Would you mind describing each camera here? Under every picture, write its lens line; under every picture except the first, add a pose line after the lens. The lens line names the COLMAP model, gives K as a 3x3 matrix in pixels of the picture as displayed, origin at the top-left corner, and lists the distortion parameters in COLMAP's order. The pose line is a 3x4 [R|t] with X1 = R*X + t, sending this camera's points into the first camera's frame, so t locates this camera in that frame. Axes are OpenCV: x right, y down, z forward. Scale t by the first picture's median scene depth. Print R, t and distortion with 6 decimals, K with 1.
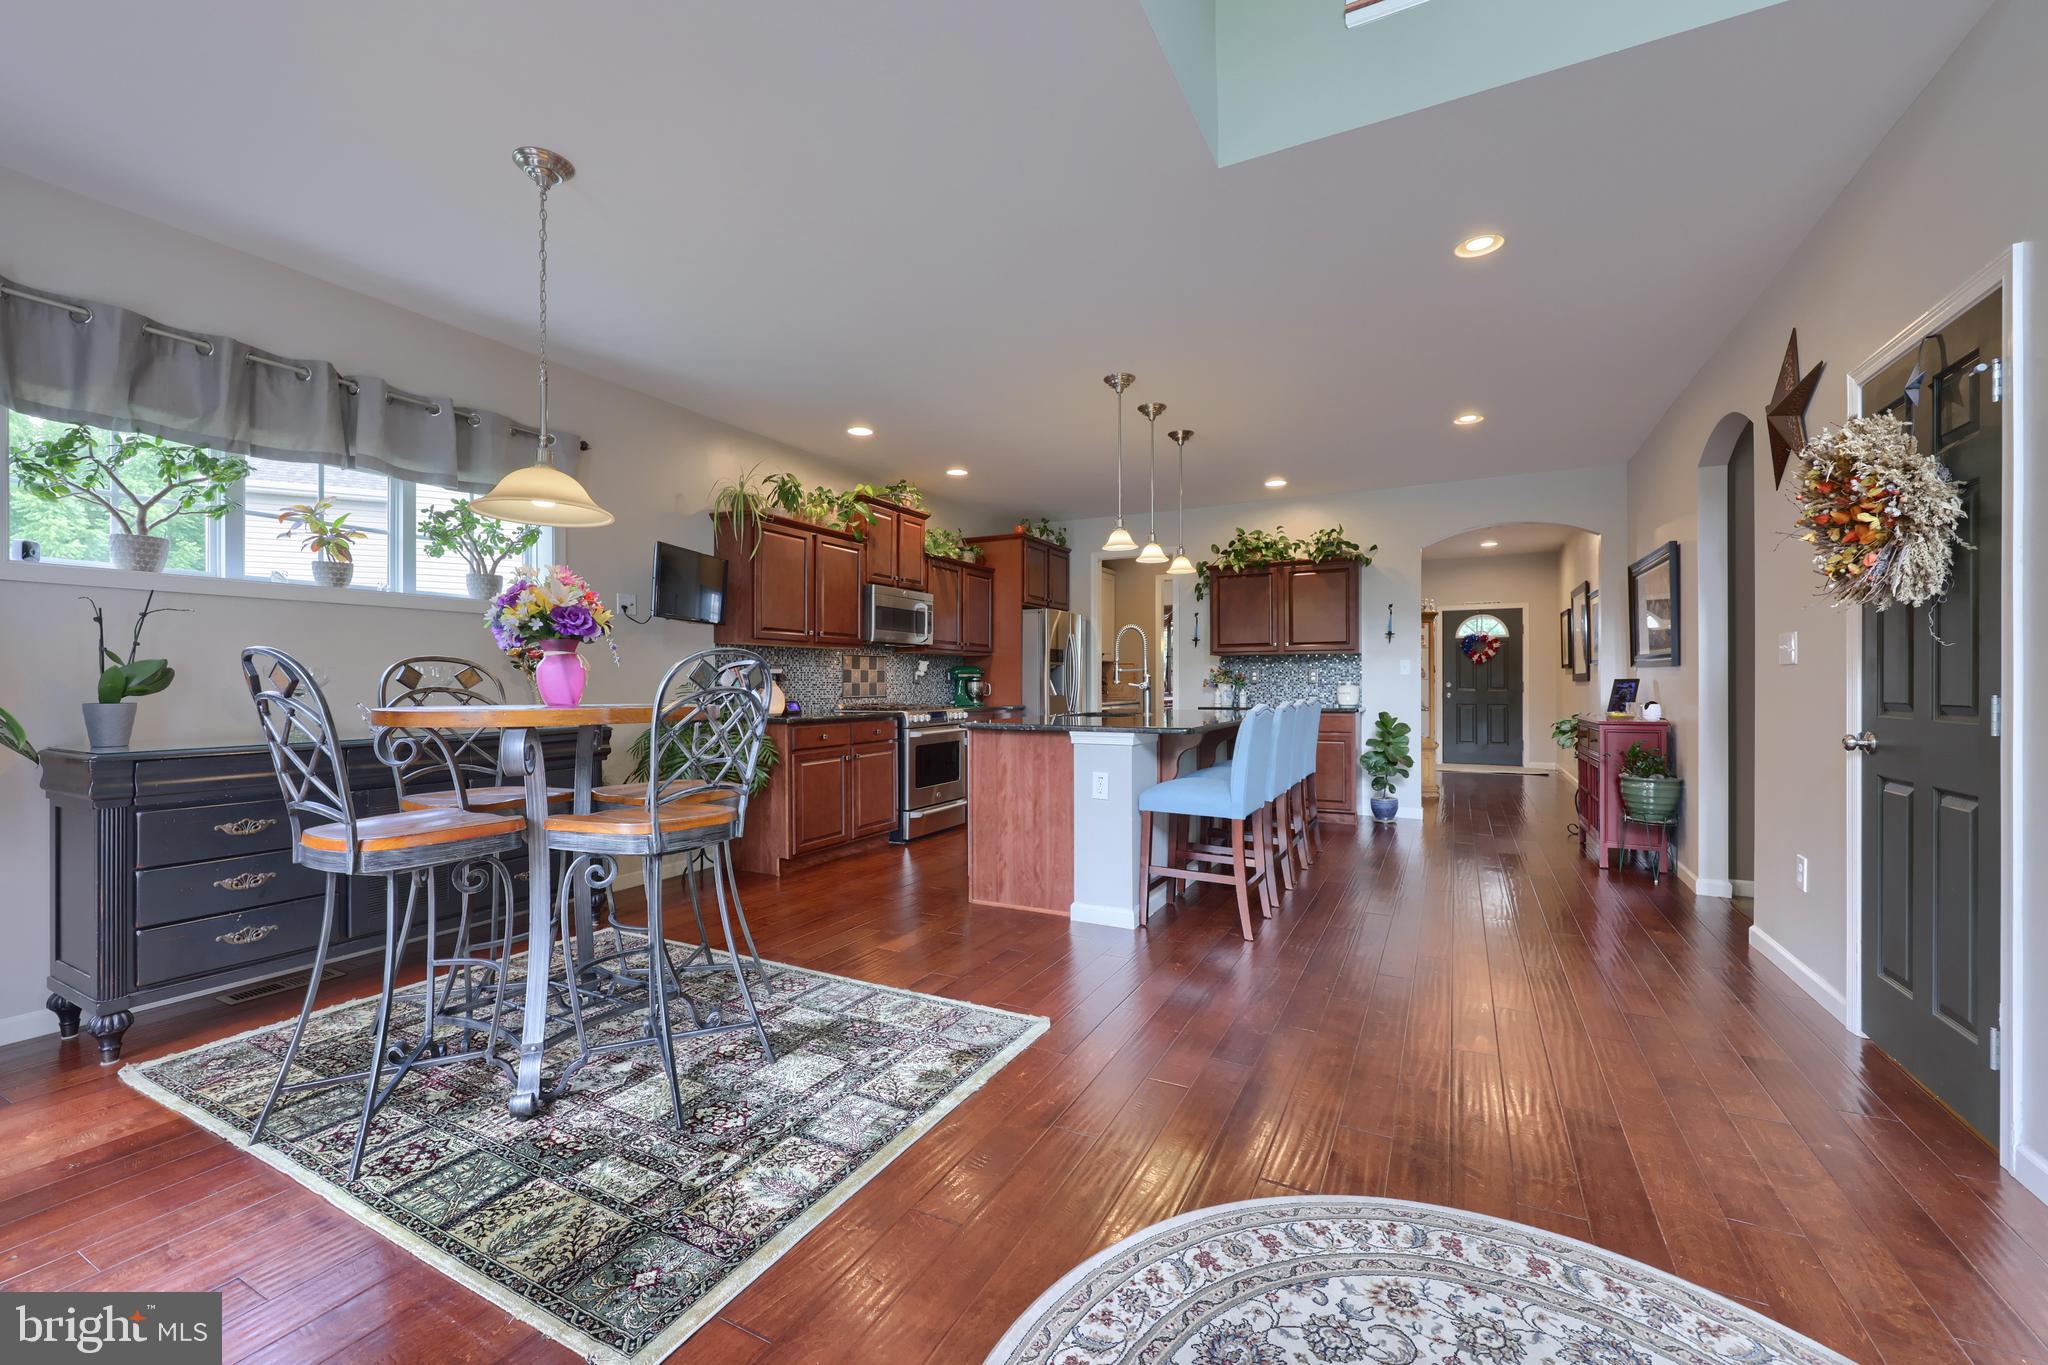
lens RADIAL K [[824.6, 0, 1017.4], [0, 824.6, 676.3], [0, 0, 1]] dist [0.001451, -0.000165]
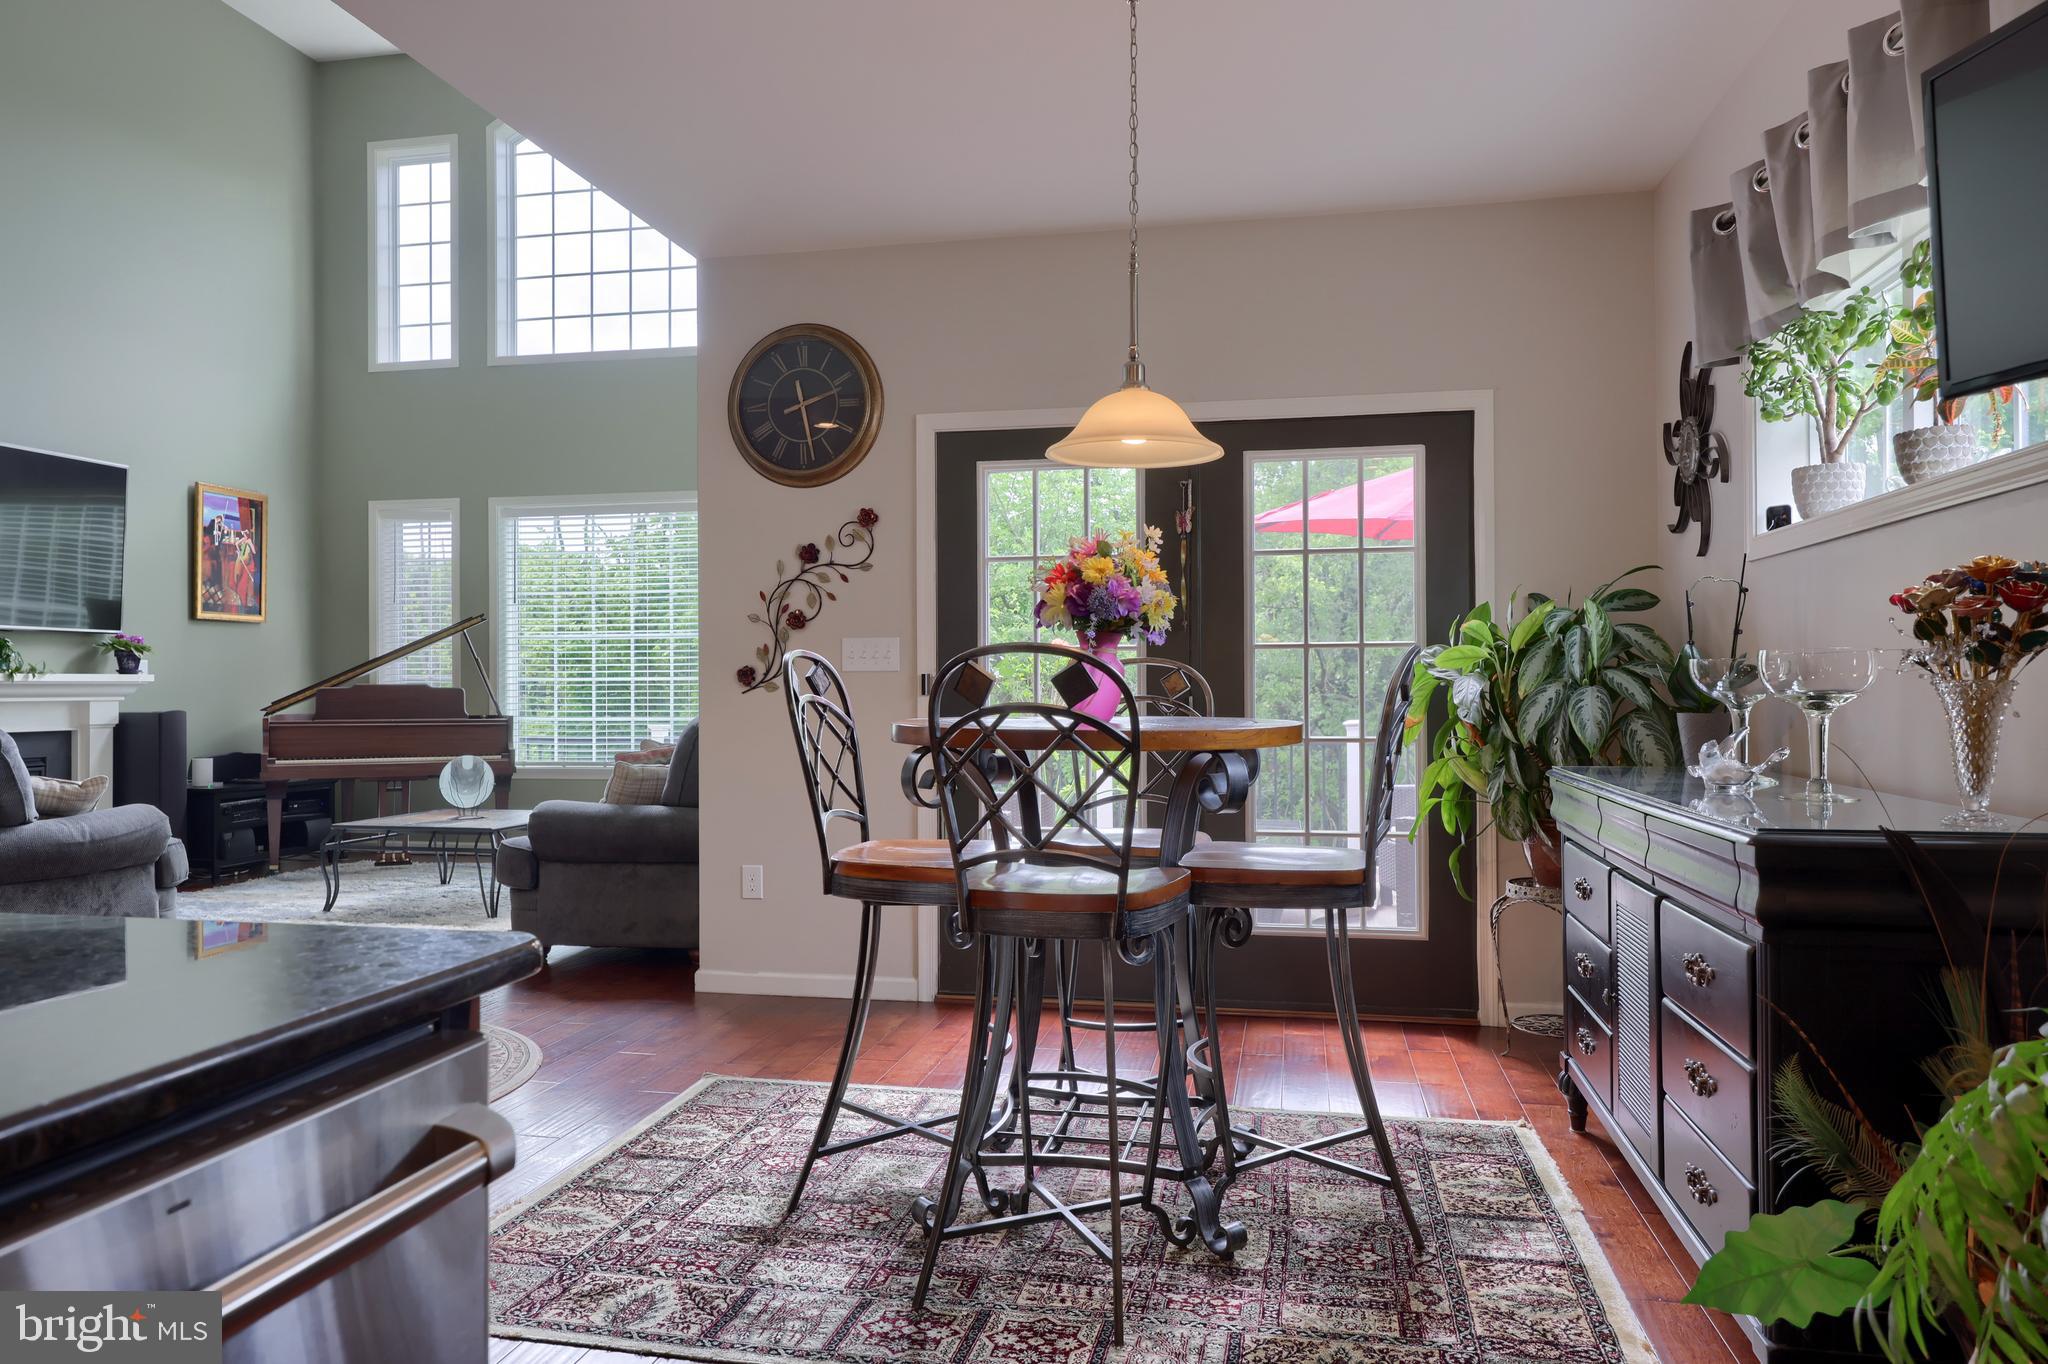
lens RADIAL K [[1360.3, 0, 995.3], [0, 1360.3, 684.8], [0, 0, 1]] dist [0.006587, -0.004331]
pose [[-0.962158, 0.003540, -0.272470, -0.119150], [0.005910, 0.999952, -0.007878, 0.010706], [0.272429, -0.009190, -0.962132, 1.839706]]
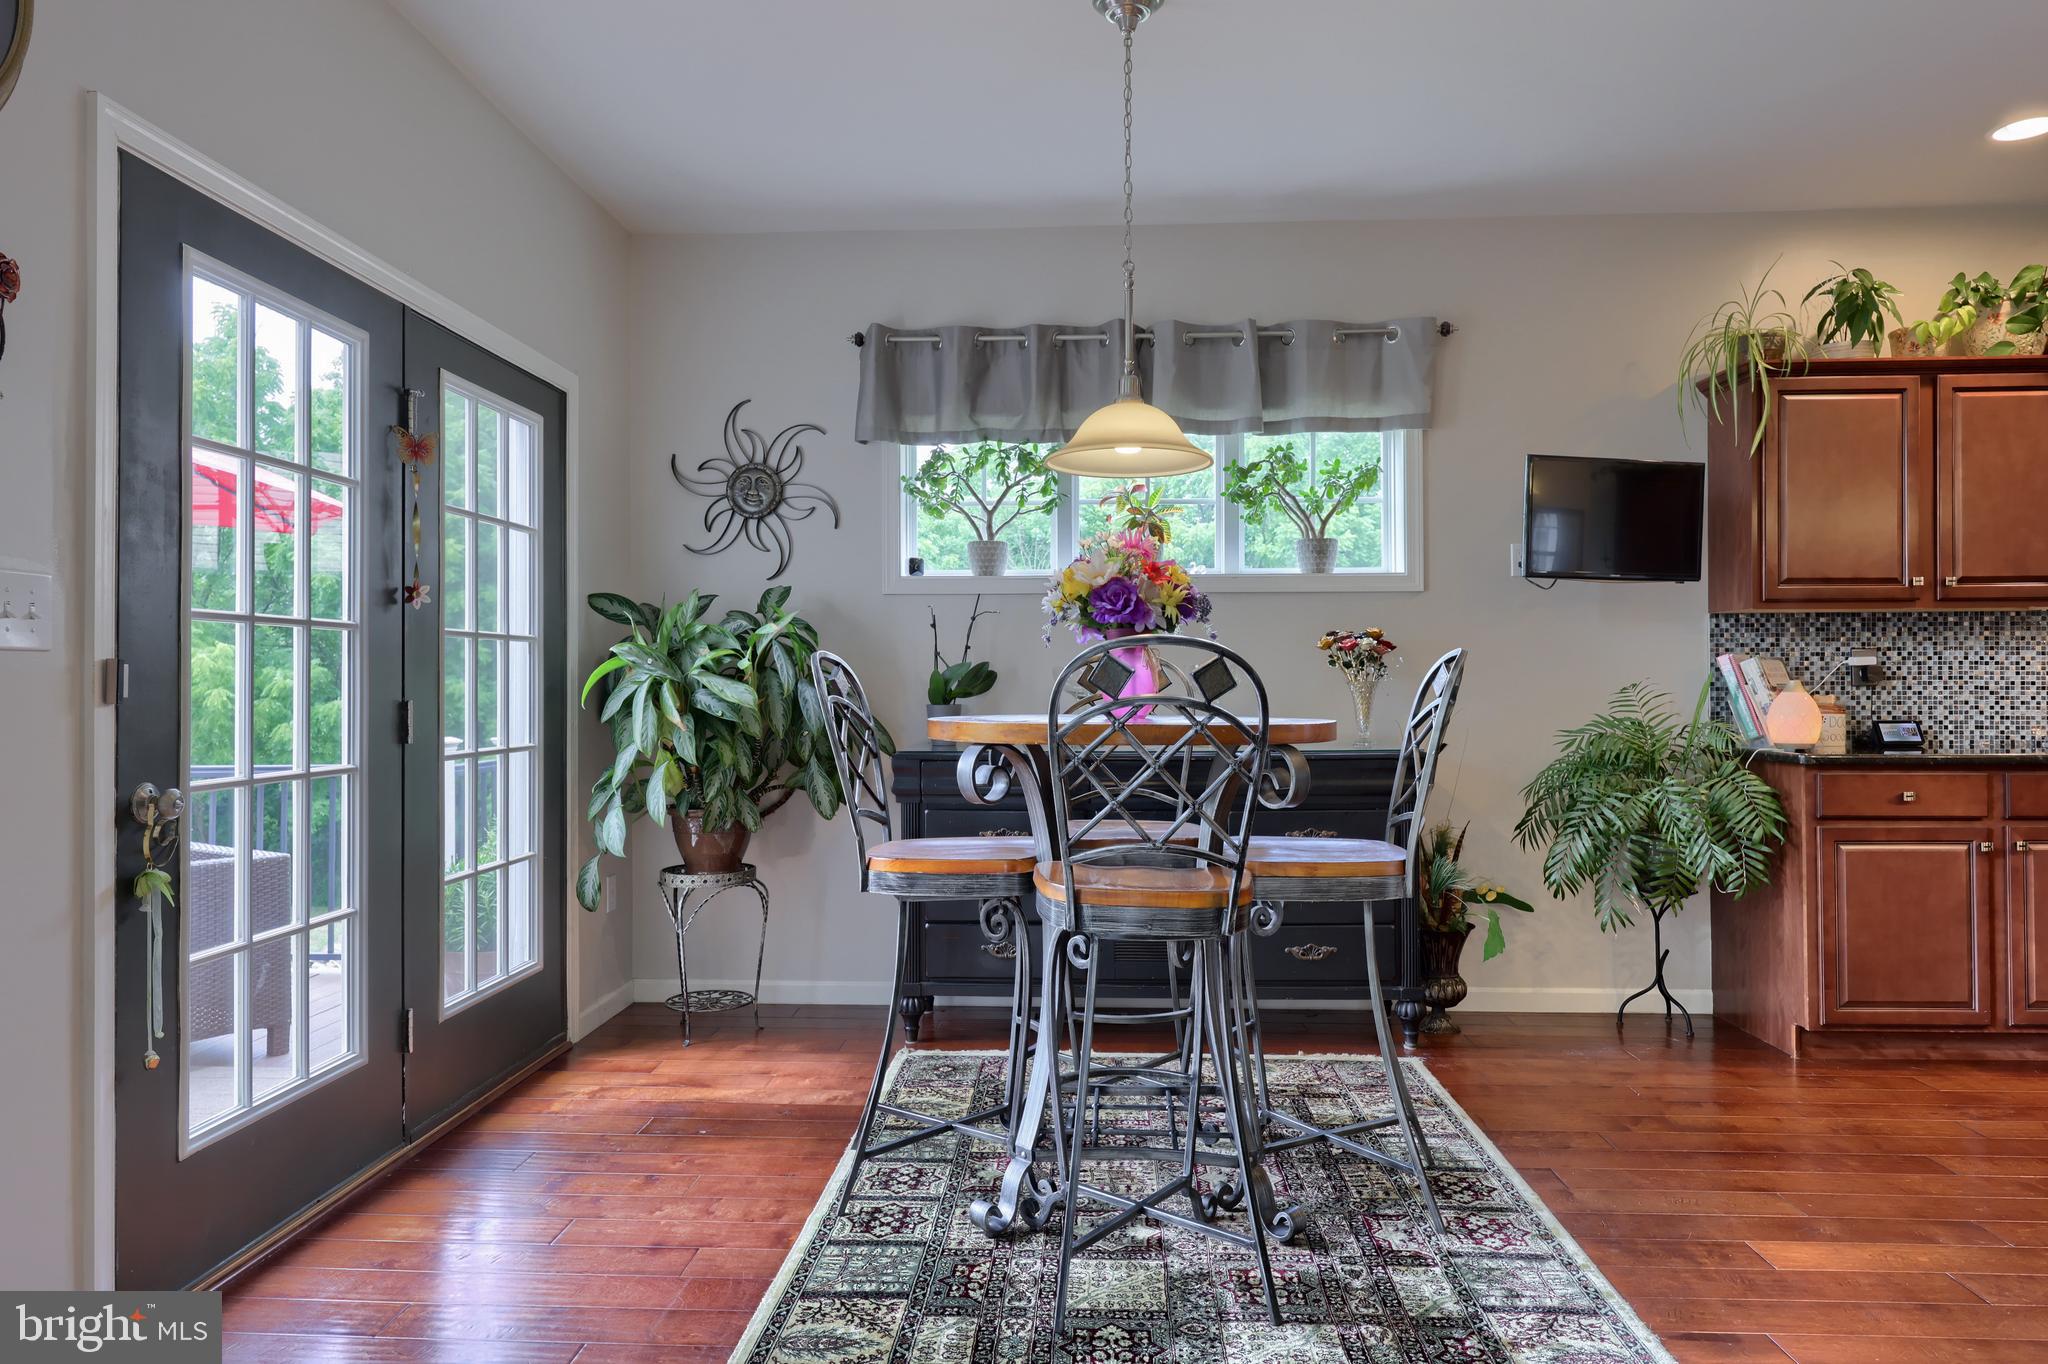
lens RADIAL K [[1282.5, 0, 1029.5], [0, 1282.5, 678.3], [0, 0, 1]] dist [-0.006277, 0.002322]
pose [[0.415953, -0.003770, -0.909378, 0.393213], [0.008318, 0.999965, -0.000341, 0.000186], [0.909348, -0.007422, 0.415970, 0.379115]]
